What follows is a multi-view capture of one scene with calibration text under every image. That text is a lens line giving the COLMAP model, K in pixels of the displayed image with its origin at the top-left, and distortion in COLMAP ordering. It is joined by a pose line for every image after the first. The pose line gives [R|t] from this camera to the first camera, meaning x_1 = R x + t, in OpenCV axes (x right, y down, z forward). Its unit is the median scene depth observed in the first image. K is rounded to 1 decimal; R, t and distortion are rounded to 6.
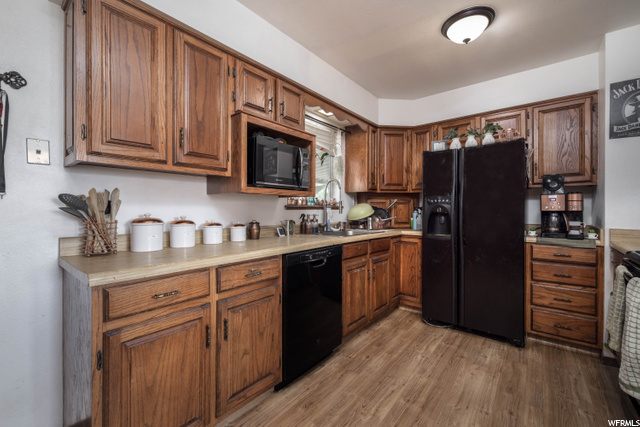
lens RADIAL K [[269.4, 0, 315.6], [0, 269.4, 210.4], [0, 0, 1]] dist [0.003401, -0.000195]
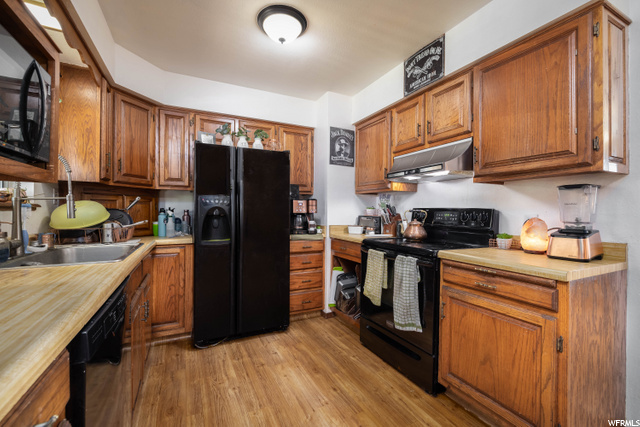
lens RADIAL K [[269.4, 0, 318.0], [0, 269.4, 211.2], [0, 0, 1]] dist [0.003401, -0.000195]
pose [[0.414211, 0.002078, 0.910179, -0.234744], [-0.004012, 0.999992, -0.000458, -0.006279], [-0.910172, -0.003462, 0.414216, 0.388579]]
